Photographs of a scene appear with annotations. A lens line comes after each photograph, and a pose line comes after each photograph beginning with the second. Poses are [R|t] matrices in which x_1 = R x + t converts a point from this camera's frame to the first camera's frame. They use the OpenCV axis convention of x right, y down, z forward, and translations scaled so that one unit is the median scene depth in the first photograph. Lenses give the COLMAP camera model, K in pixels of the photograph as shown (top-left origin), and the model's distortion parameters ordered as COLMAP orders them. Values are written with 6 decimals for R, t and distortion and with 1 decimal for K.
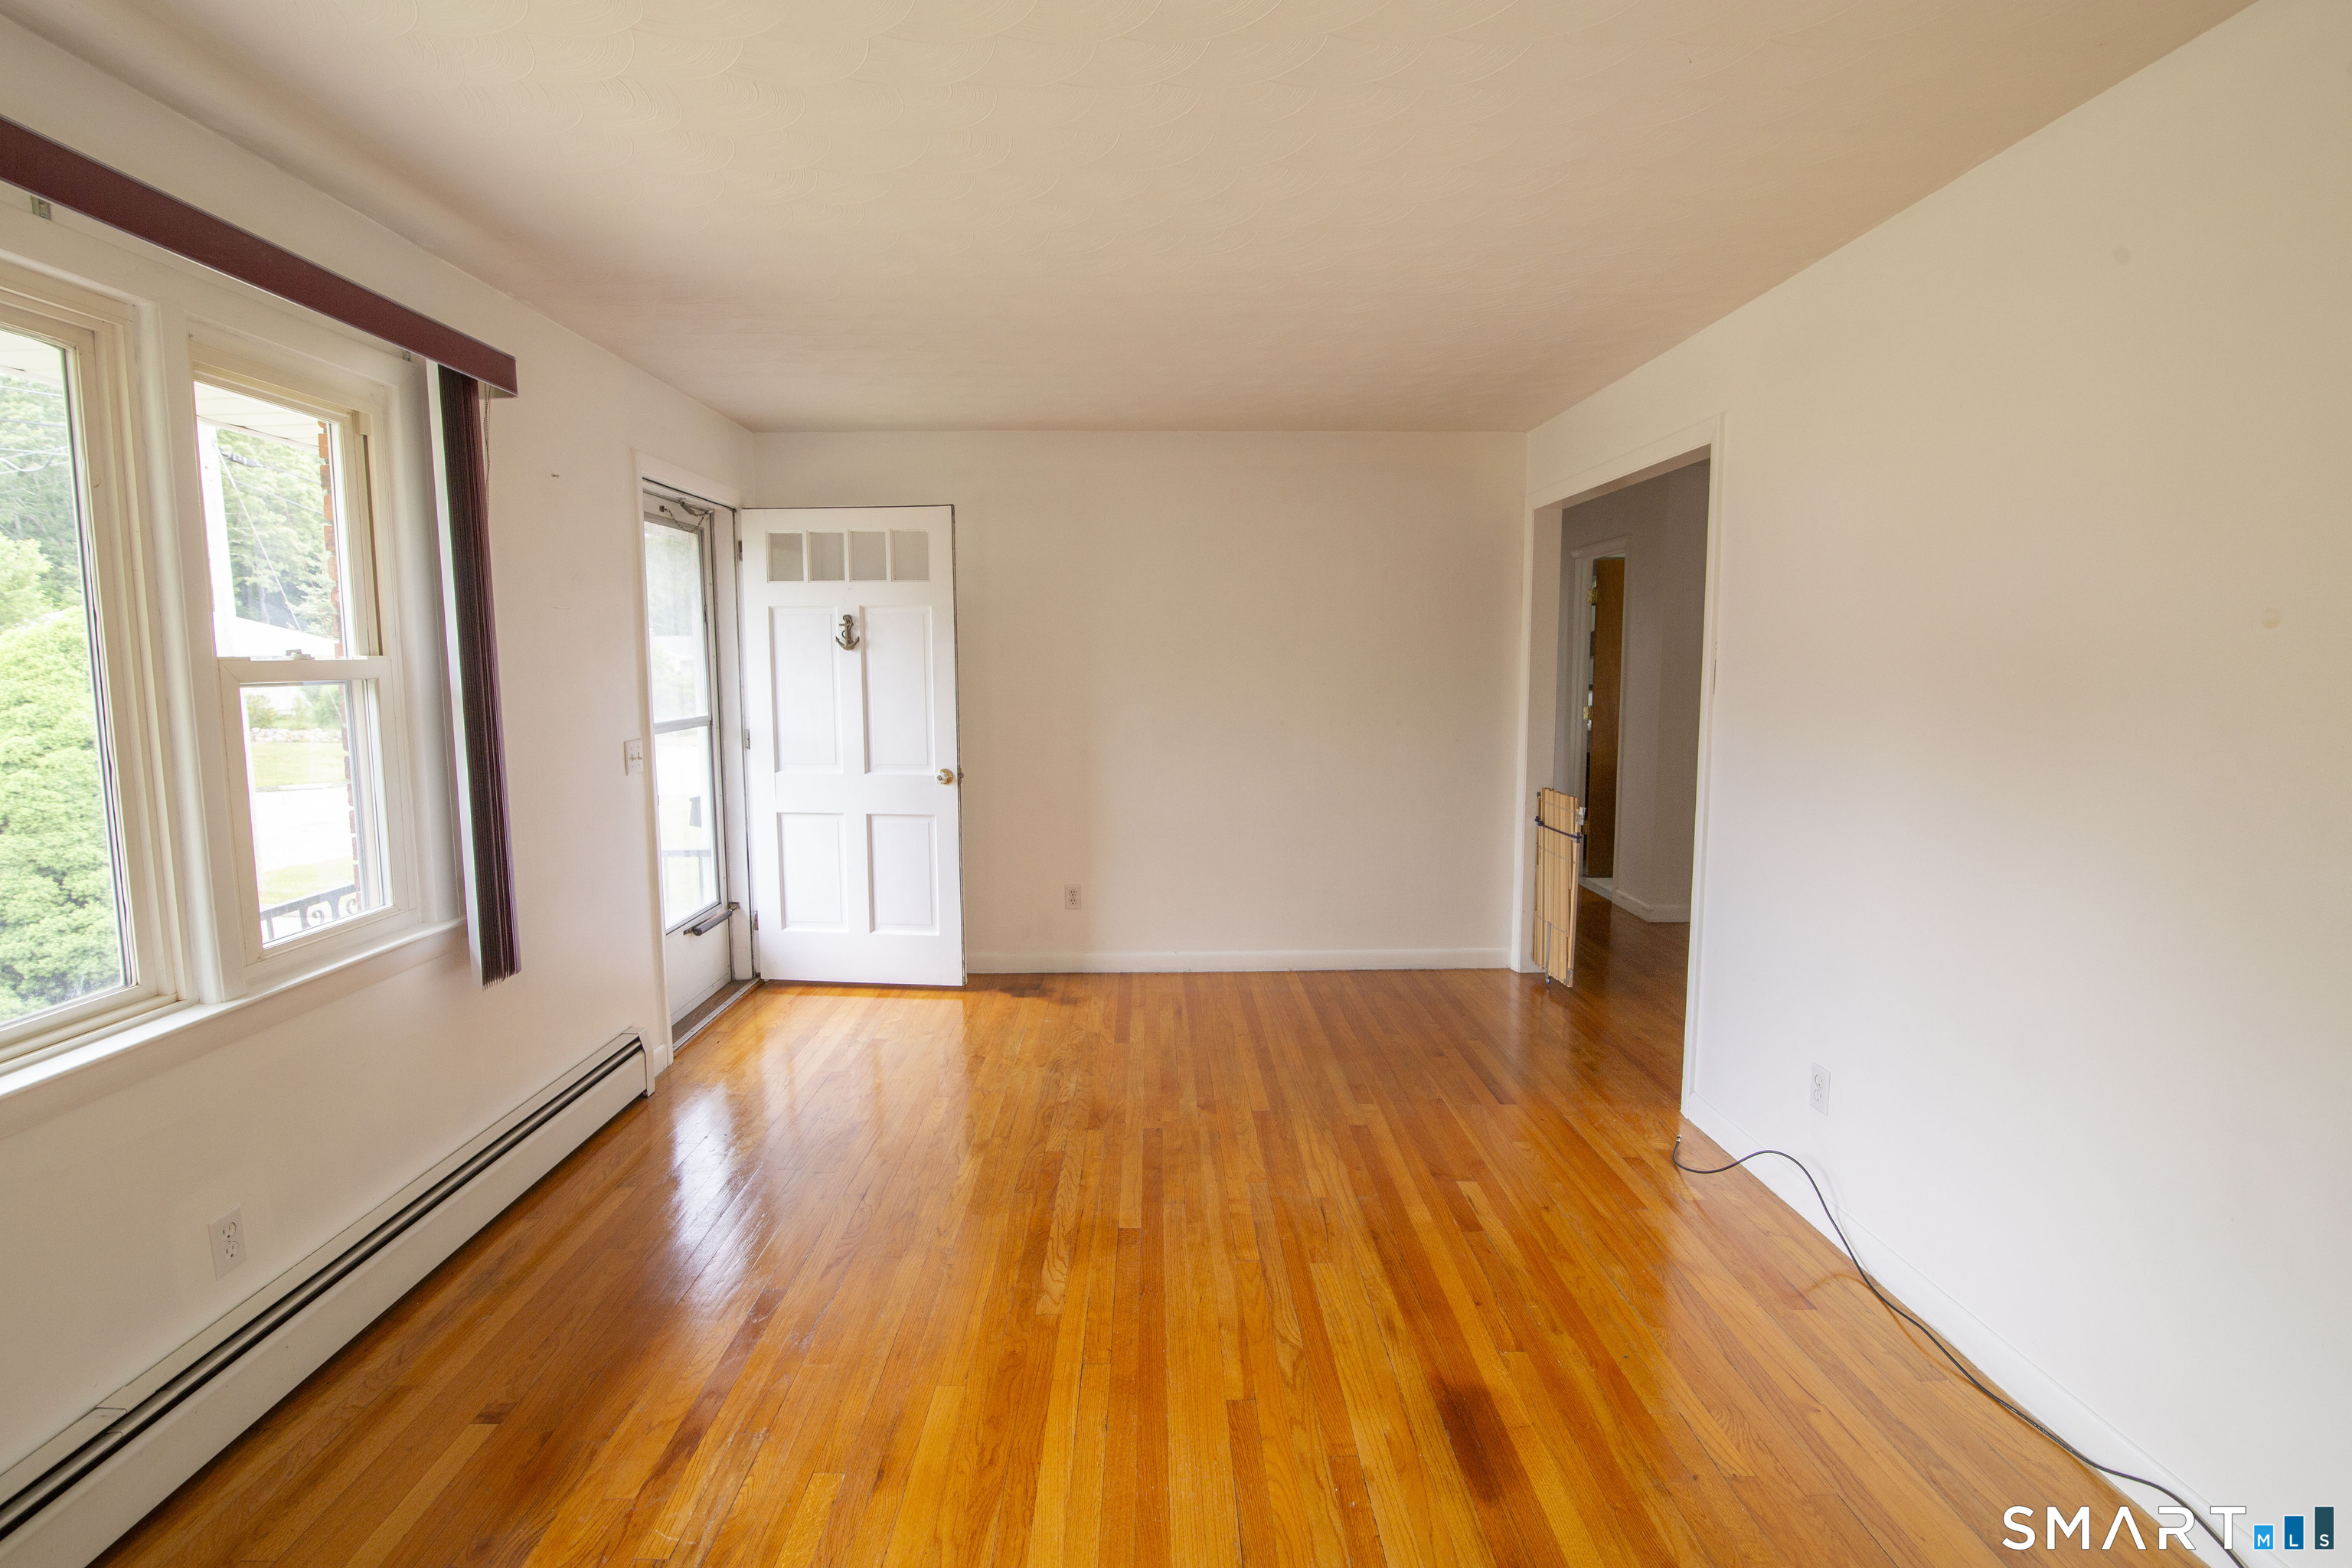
lens RADIAL K [[1079.6, 0, 1176.0], [0, 1079.6, 784.0], [0, 0, 1]] dist [-0.019308, -0.000146]
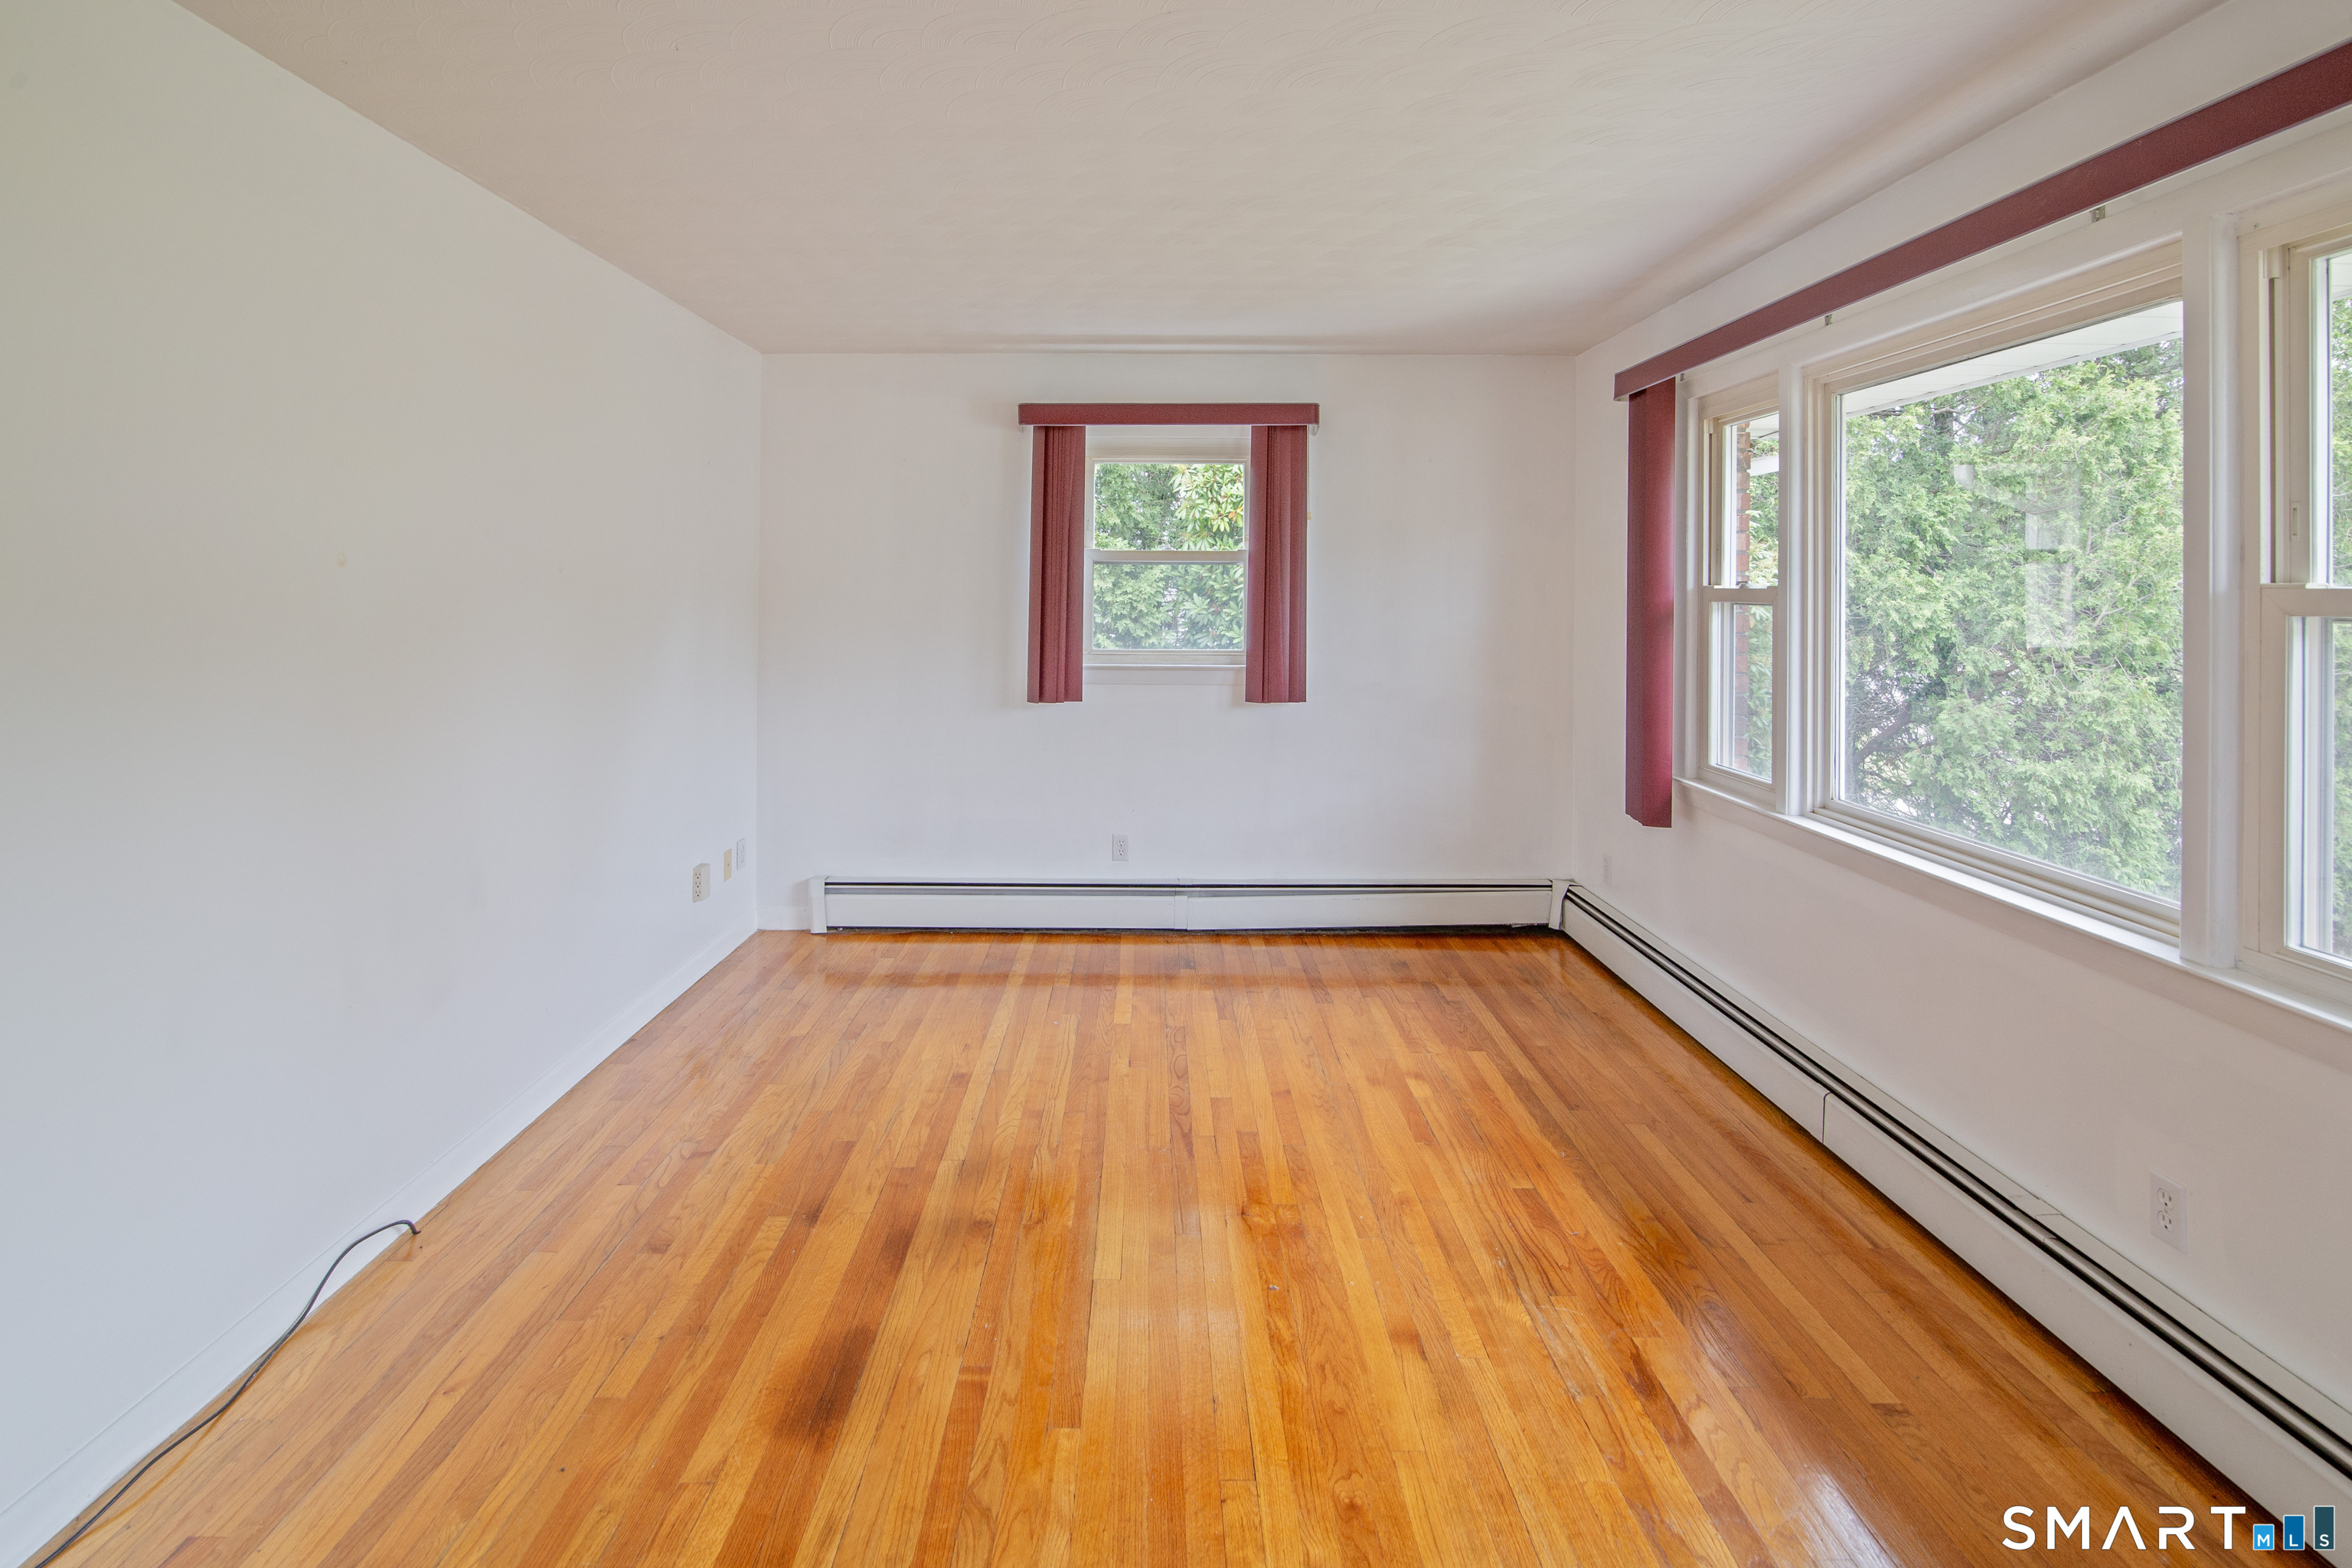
lens RADIAL K [[1079.6, 0, 1176.0], [0, 1079.6, 784.0], [0, 0, 1]] dist [-0.019308, -0.000146]
pose [[-0.999783, 0.014348, -0.015084, -0.028500], [0.009638, 0.961243, 0.275534, -0.180703], [0.018453, 0.275329, -0.961173, 1.783263]]
